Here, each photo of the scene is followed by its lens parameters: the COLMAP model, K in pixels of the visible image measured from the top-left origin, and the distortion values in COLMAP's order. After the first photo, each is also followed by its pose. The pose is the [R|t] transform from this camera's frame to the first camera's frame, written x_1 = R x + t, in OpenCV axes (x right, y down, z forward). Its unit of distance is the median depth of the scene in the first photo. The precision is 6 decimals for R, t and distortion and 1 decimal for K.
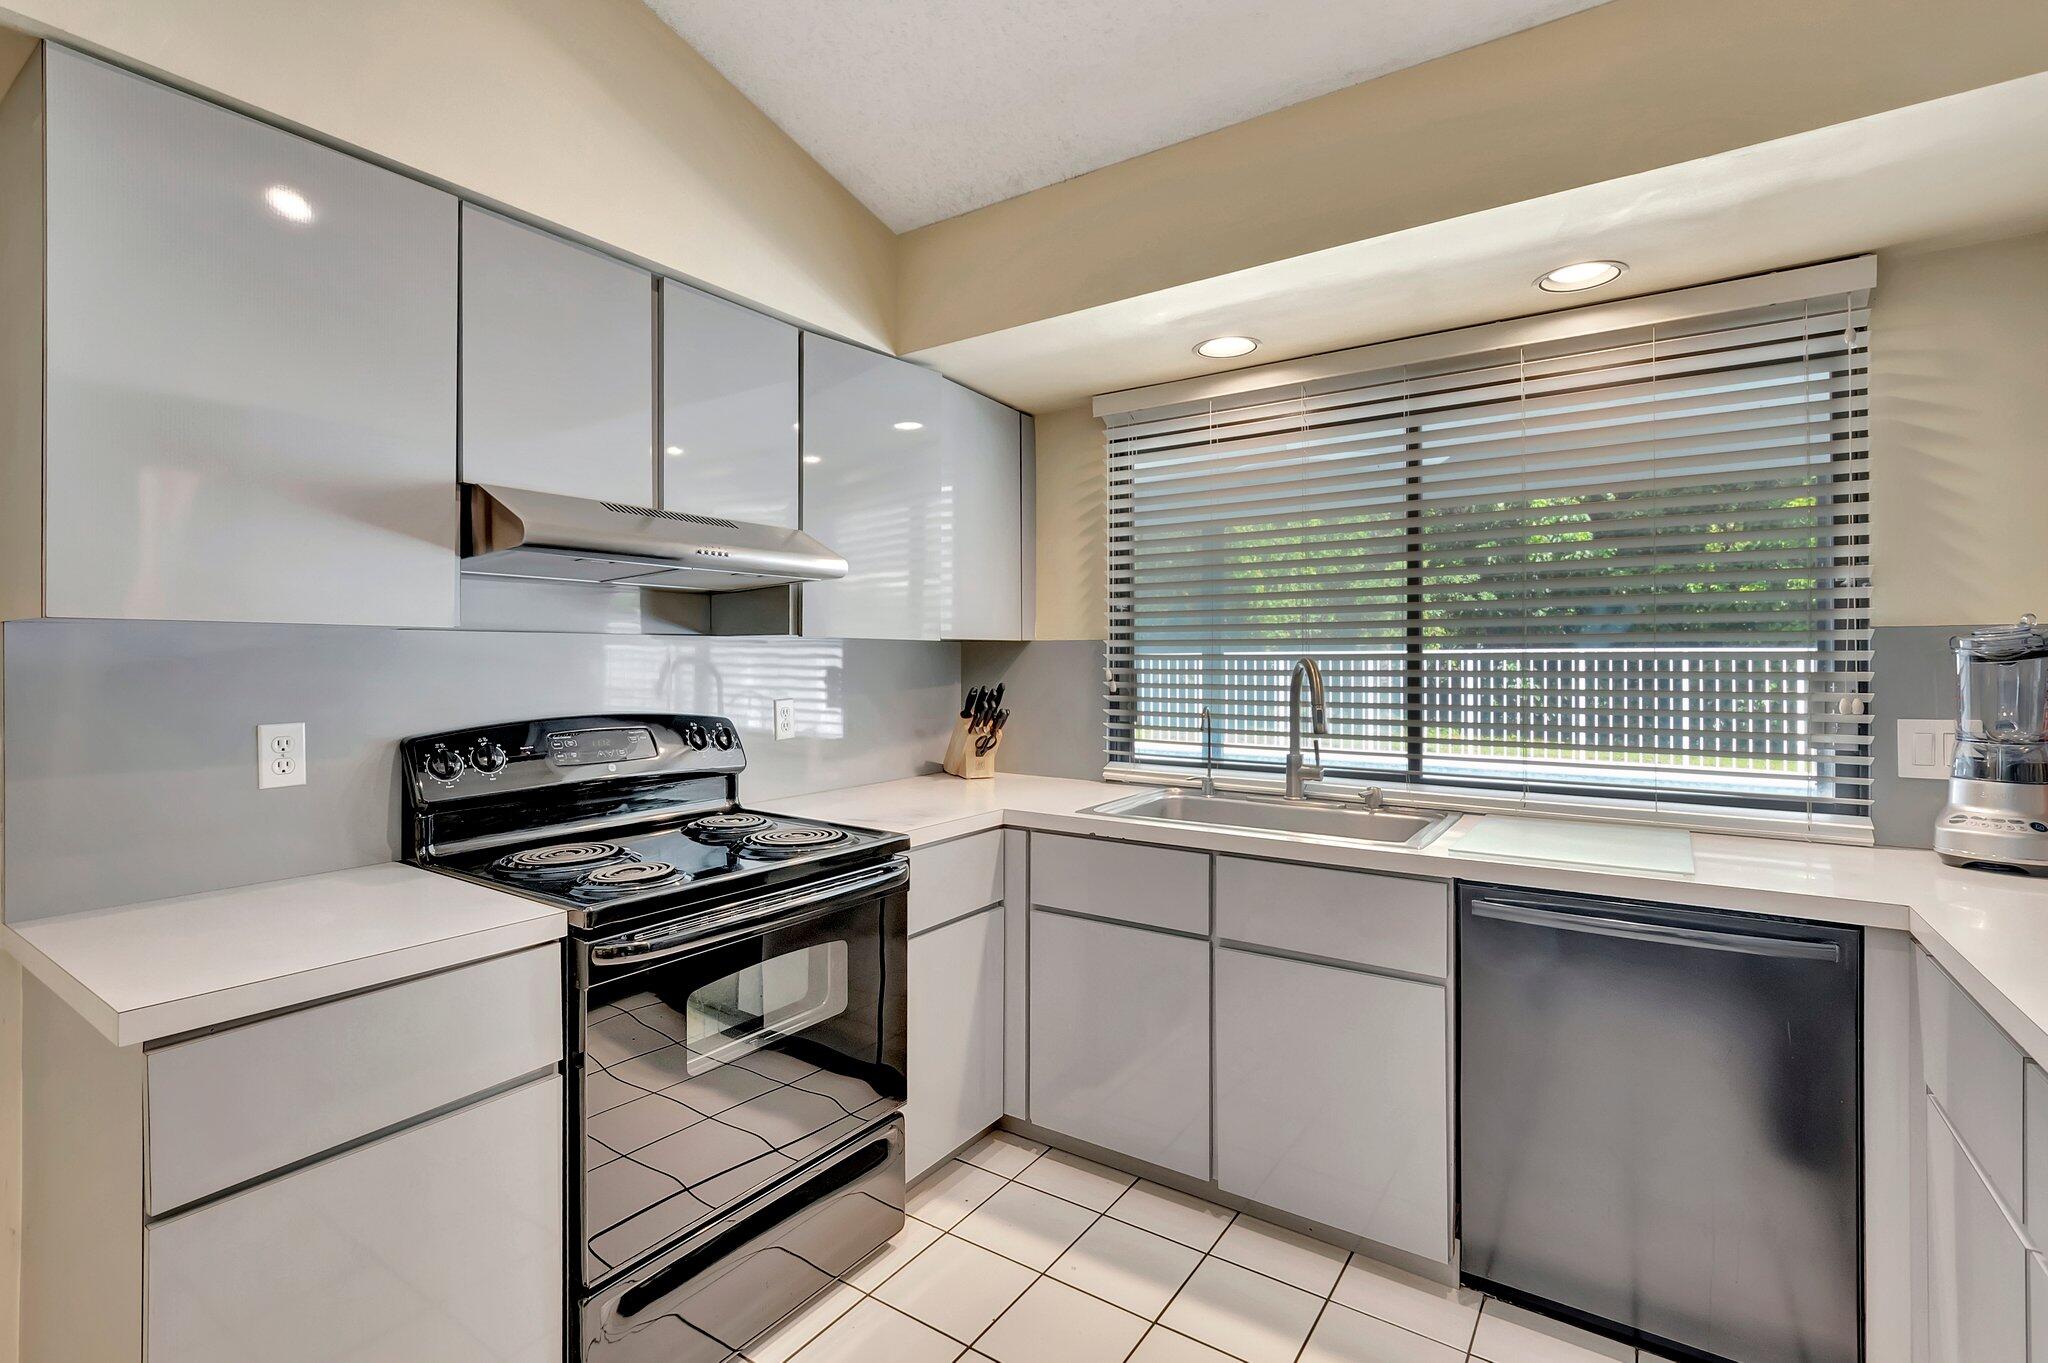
lens RADIAL K [[958.2, 0, 1006.4], [0, 958.2, 664.9], [0, 0, 1]] dist [0.001715, 0.000147]
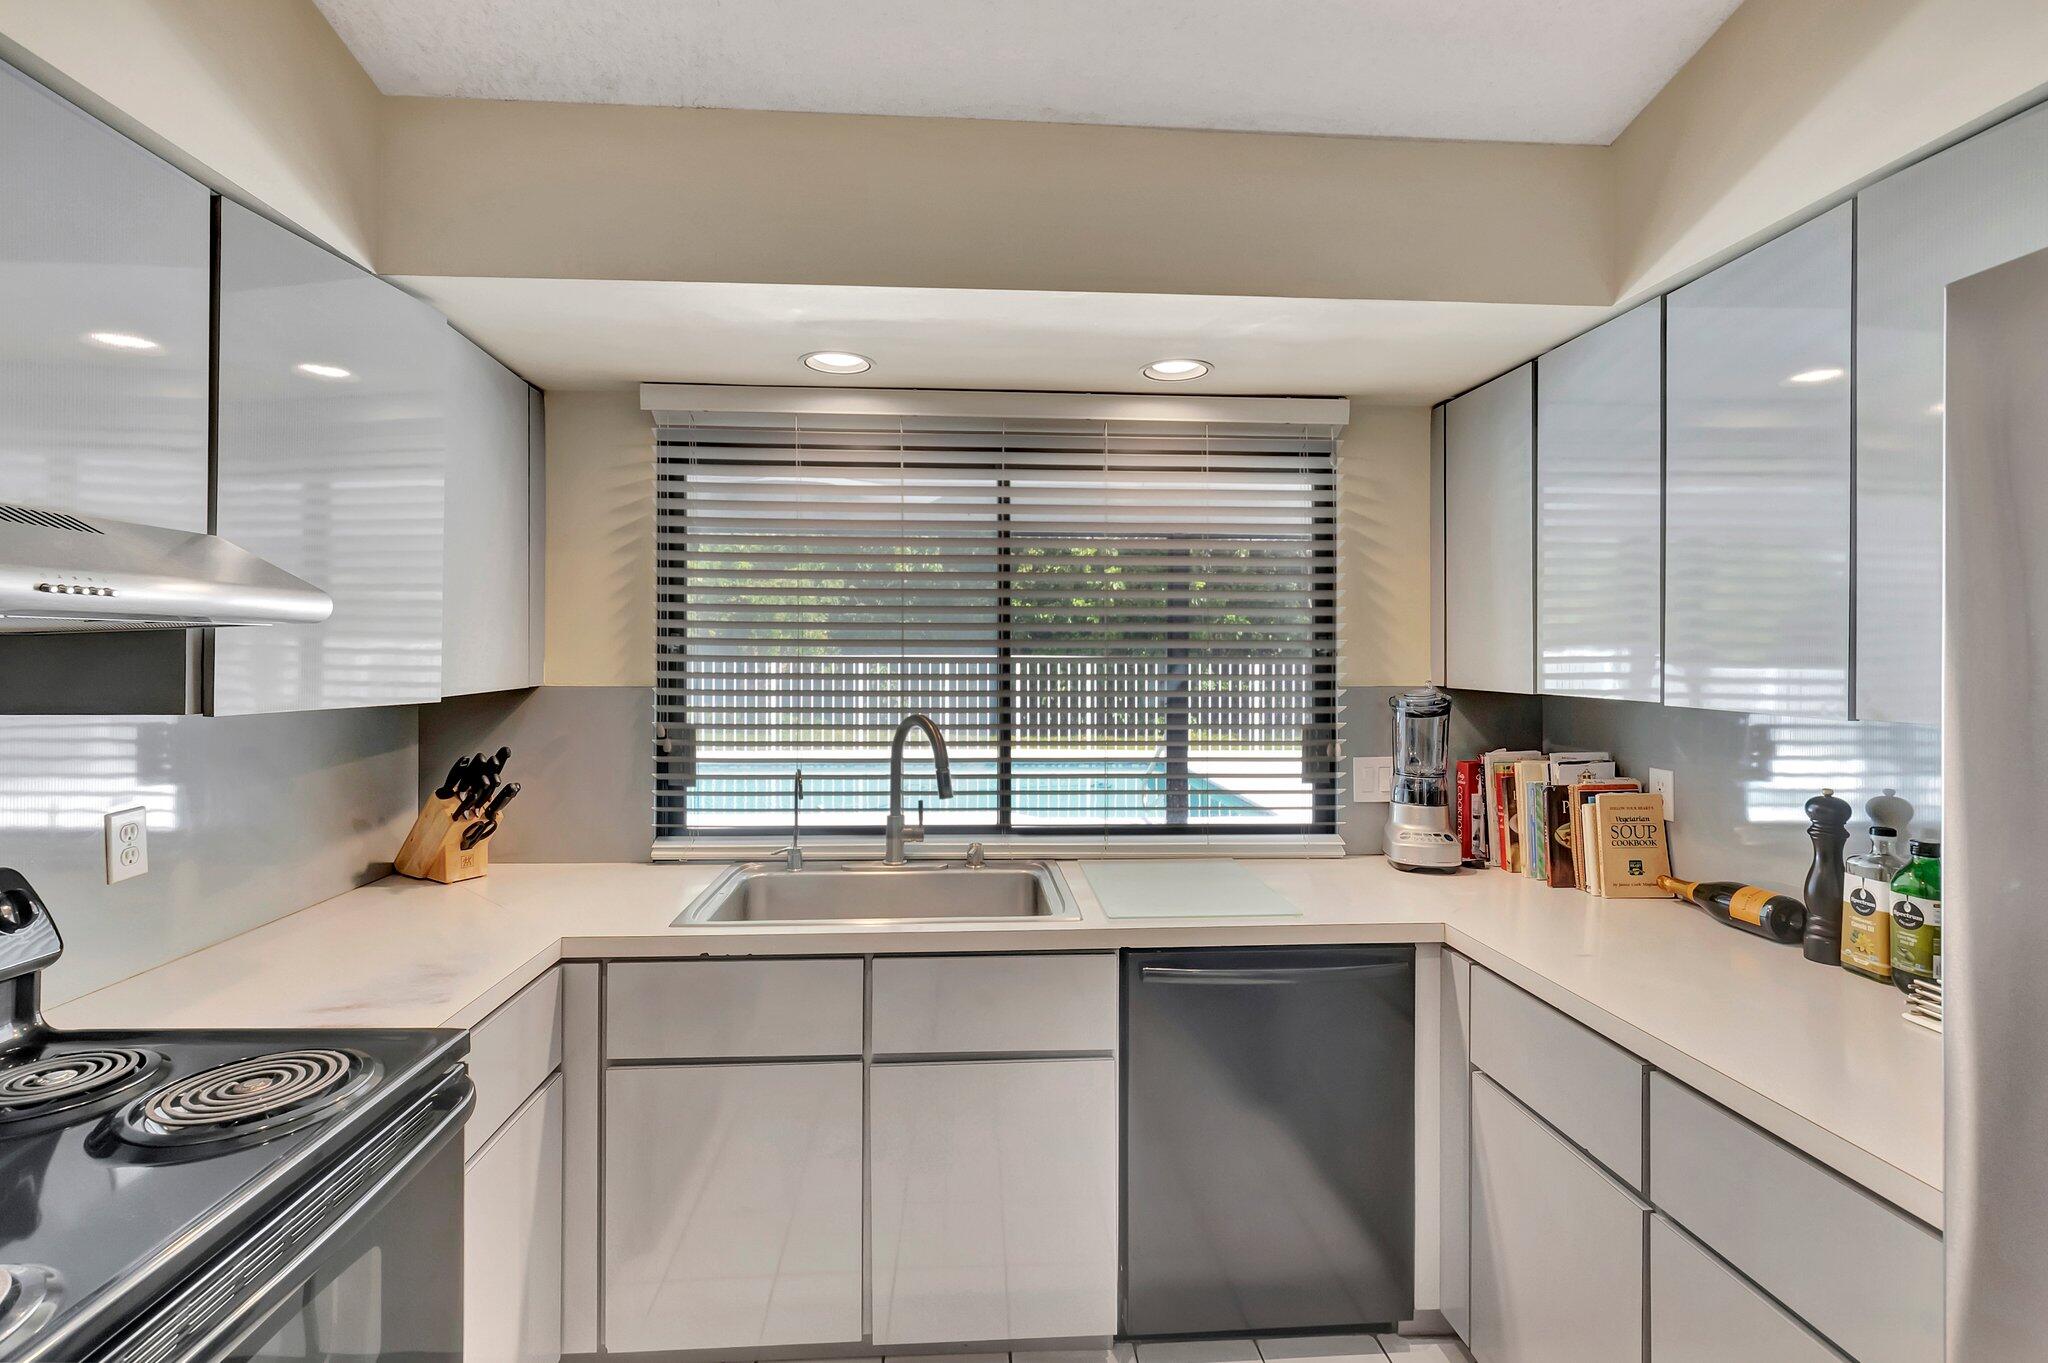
lens RADIAL K [[916.7, 0, 1012.5], [0, 916.7, 655.9], [0, 0, 1]] dist [0.000762, 0.000858]
pose [[0.782328, 0.002896, 0.622860, -0.171075], [-0.001821, 0.999996, -0.002362, -0.062416], [-0.622864, 0.000713, 0.782330, 0.245387]]
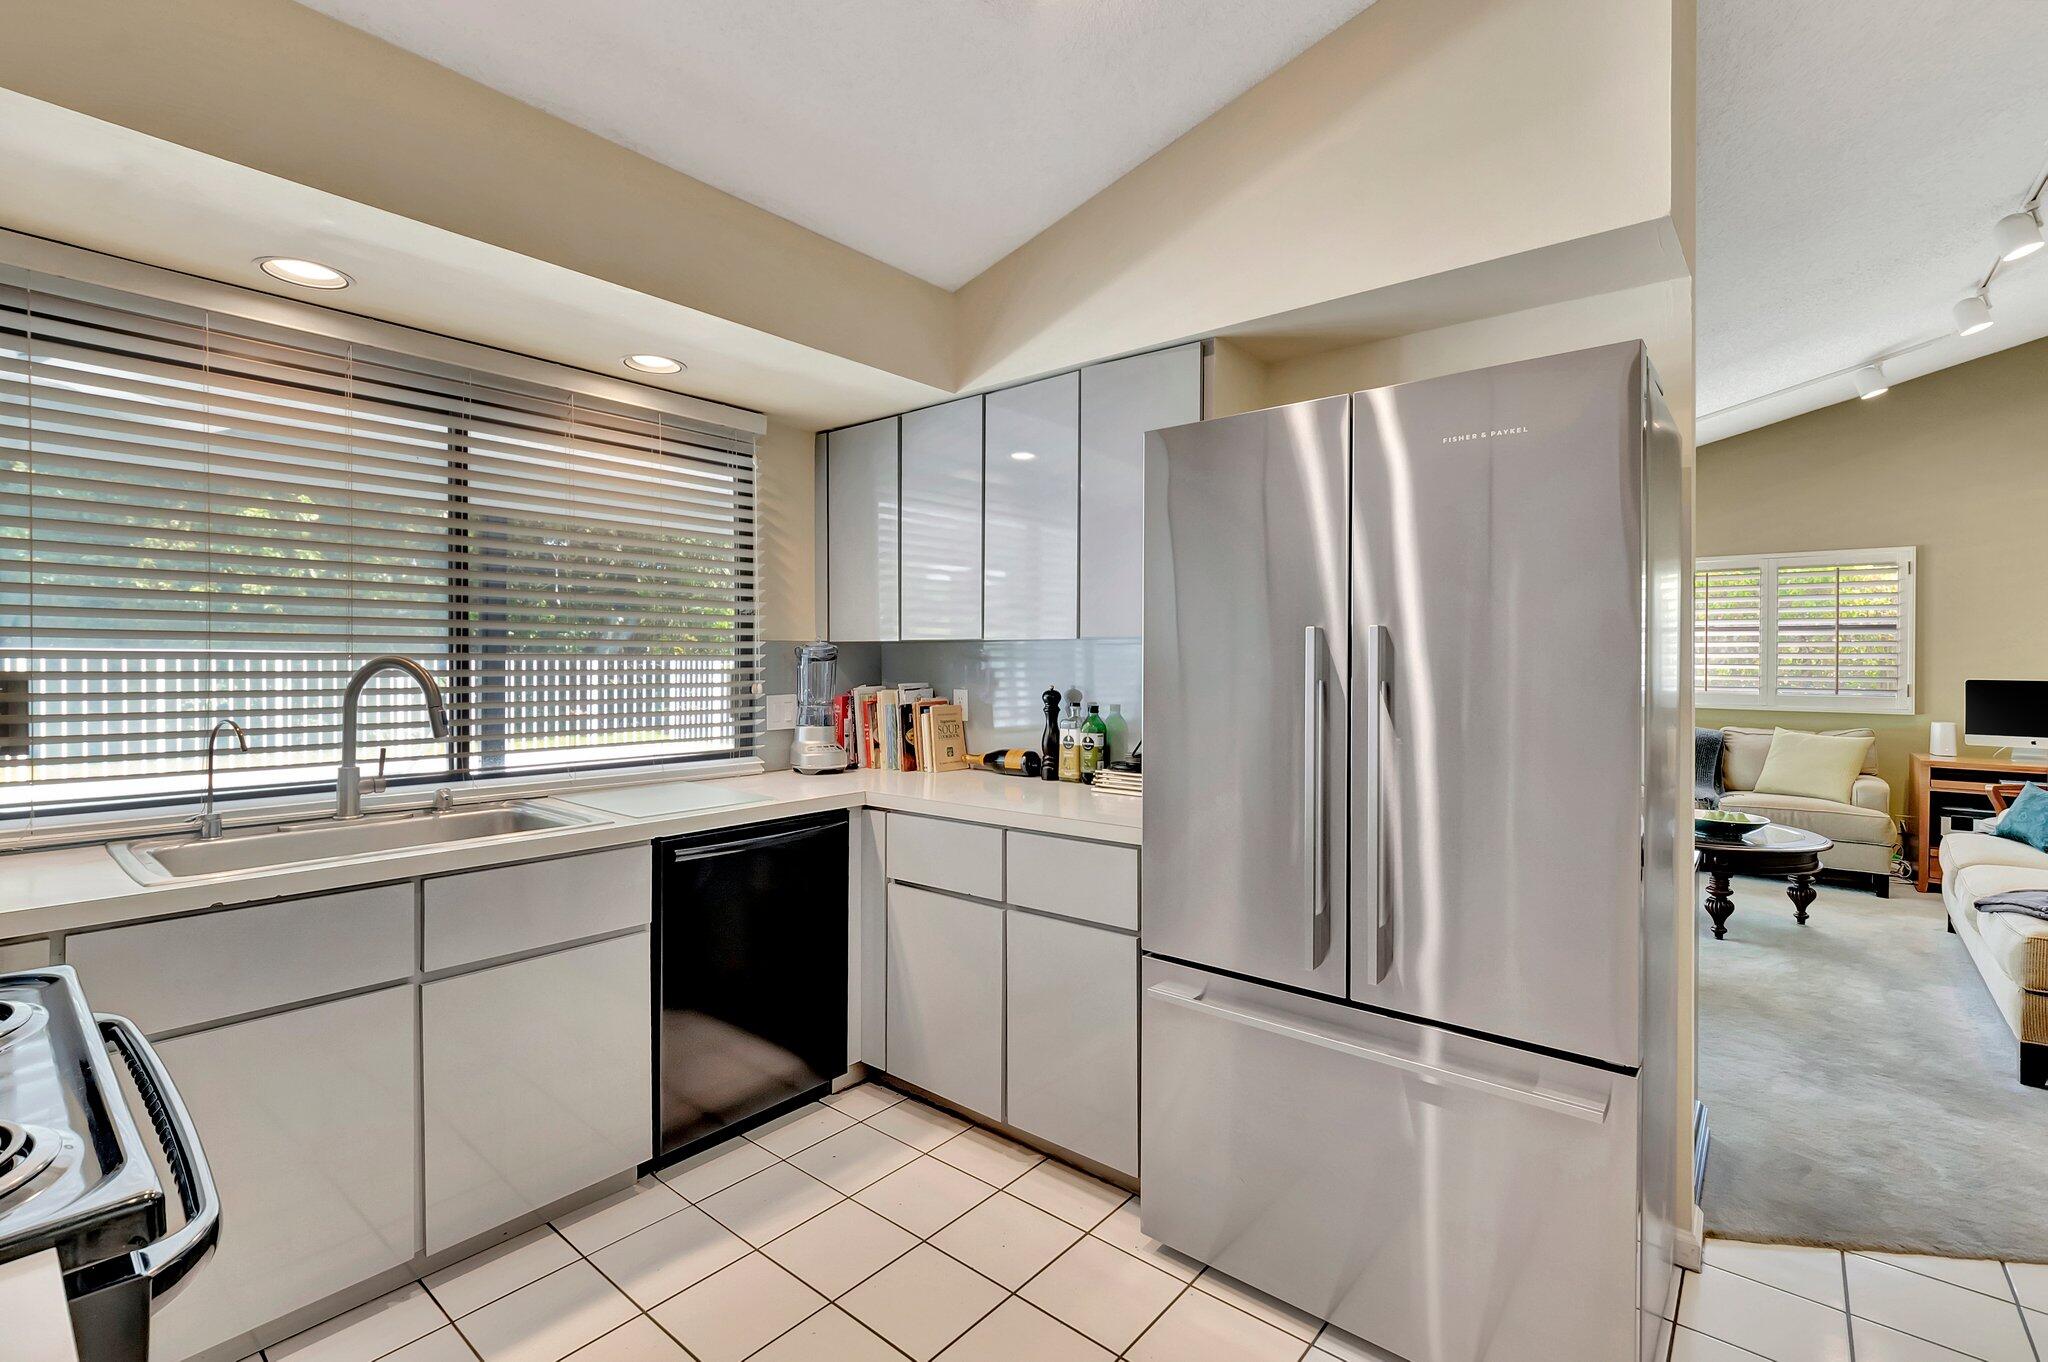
lens RADIAL K [[918.4, 0, 1010.2], [0, 918.4, 667.0], [0, 0, 1]] dist [0.001751, -0.007971]
pose [[0.089060, -0.005398, 0.996012, -0.500407], [0.002096, 0.999984, 0.005233, -0.001366], [-0.996024, 0.001622, 0.089070, 0.341578]]
